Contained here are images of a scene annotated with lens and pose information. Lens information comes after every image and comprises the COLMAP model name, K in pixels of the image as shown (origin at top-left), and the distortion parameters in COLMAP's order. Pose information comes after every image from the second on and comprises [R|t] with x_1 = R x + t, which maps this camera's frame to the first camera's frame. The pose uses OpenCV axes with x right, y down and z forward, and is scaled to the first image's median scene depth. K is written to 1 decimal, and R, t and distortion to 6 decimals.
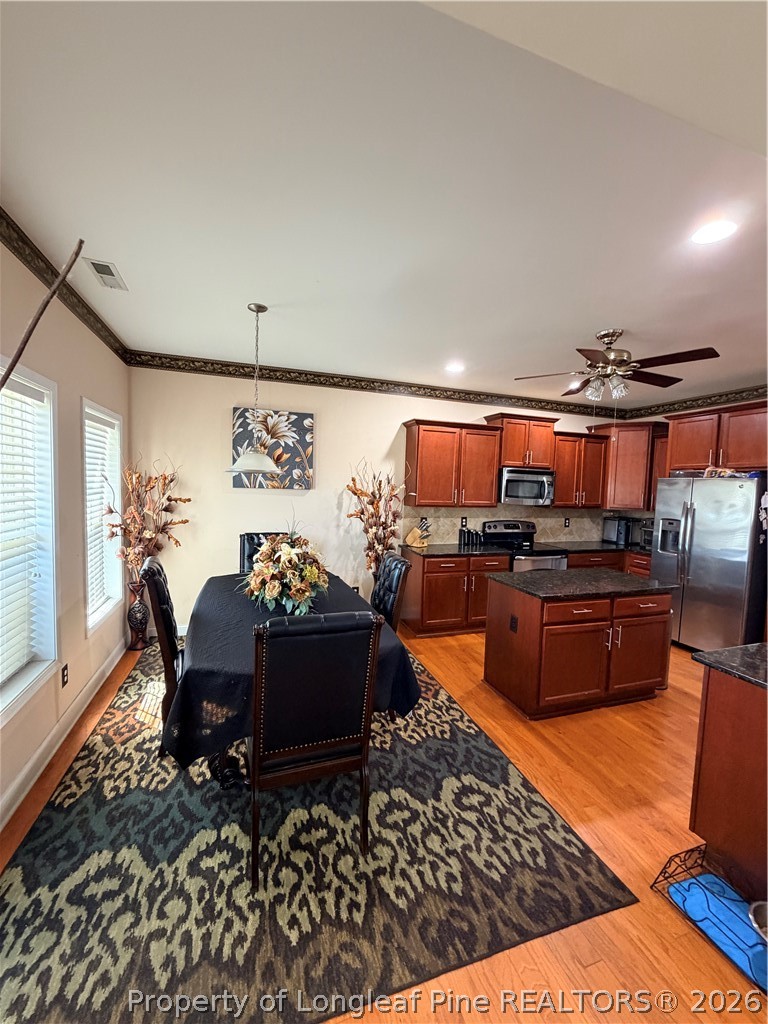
lens RADIAL K [[407.1, 0, 382.5], [0, 407.1, 513.4], [0, 0, 1]] dist [0.002060, -0.000026]
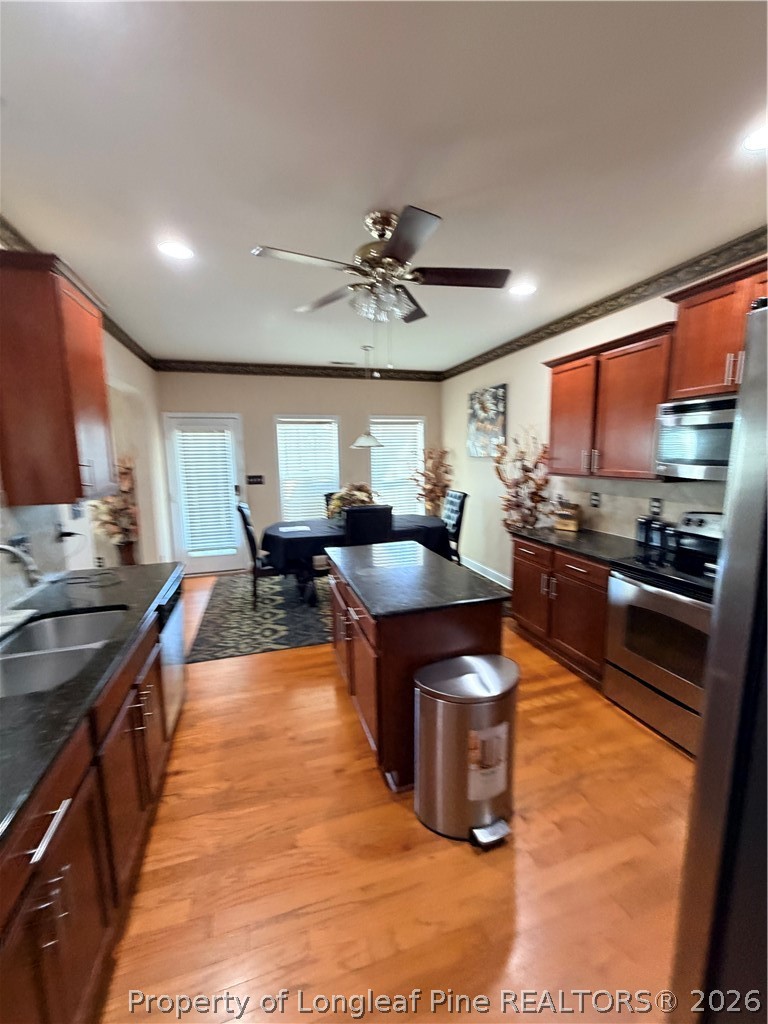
lens RADIAL K [[407.1, 0, 380.7], [0, 407.1, 513.2], [0, 0, 1]] dist [0.002060, -0.000026]
pose [[-0.037215, 0.115186, -0.992647, 1.815352], [-0.049808, 0.991886, 0.116965, -0.040235], [0.998065, 0.053795, -0.031176, 1.452367]]
